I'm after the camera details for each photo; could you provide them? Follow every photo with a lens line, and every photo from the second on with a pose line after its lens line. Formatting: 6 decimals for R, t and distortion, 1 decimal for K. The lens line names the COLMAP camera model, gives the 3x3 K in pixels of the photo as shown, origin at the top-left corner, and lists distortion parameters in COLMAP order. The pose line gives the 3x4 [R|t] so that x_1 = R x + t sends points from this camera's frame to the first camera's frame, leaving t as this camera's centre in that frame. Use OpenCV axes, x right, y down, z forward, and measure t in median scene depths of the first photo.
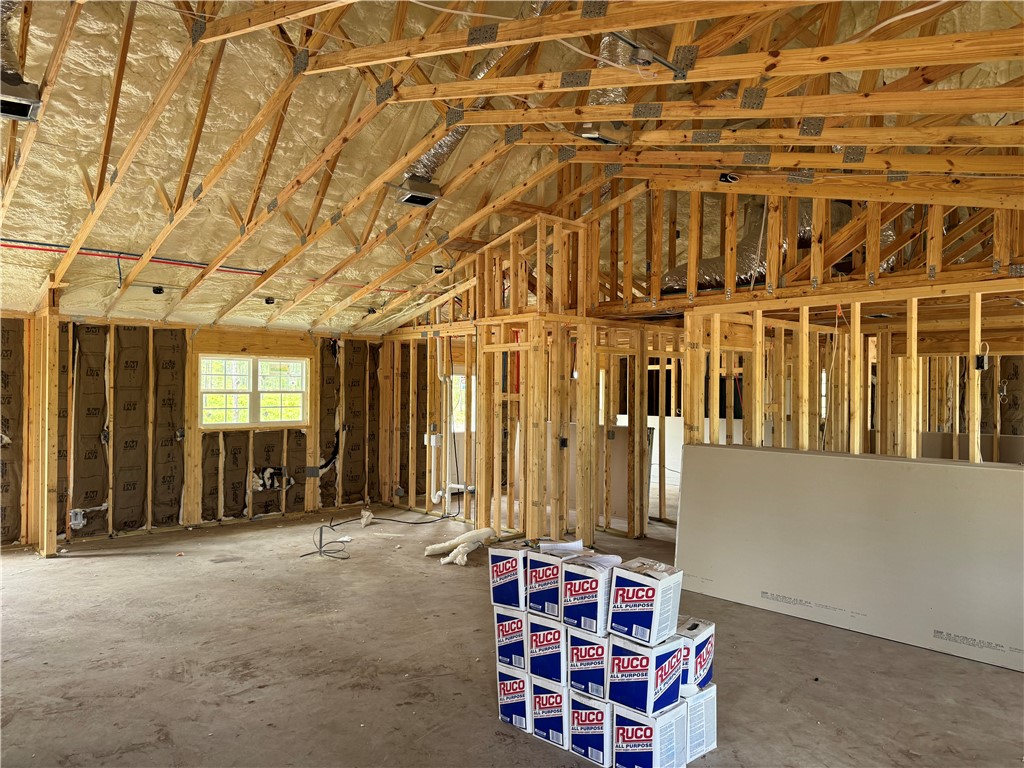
lens RADIAL K [[748.4, 0, 512.0], [0, 748.4, 384.0], [0, 0, 1]] dist [-0.002422, -0.003474]
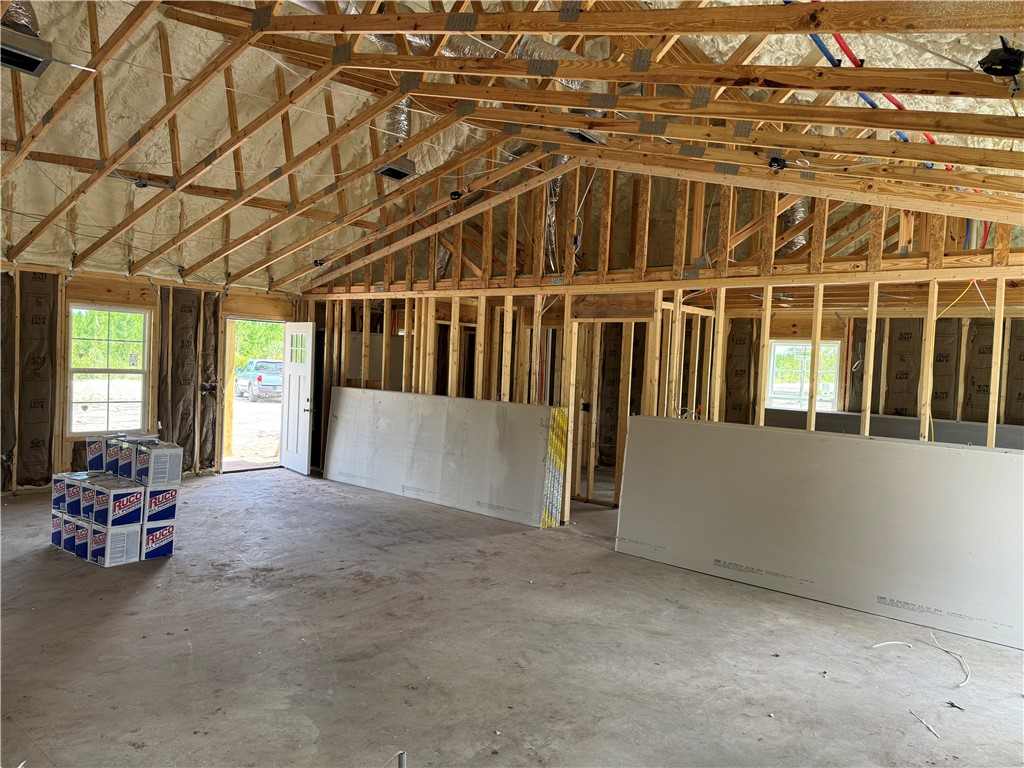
lens RADIAL K [[748.4, 0, 512.0], [0, 748.4, 384.0], [0, 0, 1]] dist [-0.002422, -0.003474]
pose [[-0.990466, -0.045901, -0.129887, -0.423795], [-0.050566, 0.998180, 0.032846, 0.008420], [0.128143, 0.039101, -0.990985, 2.238783]]
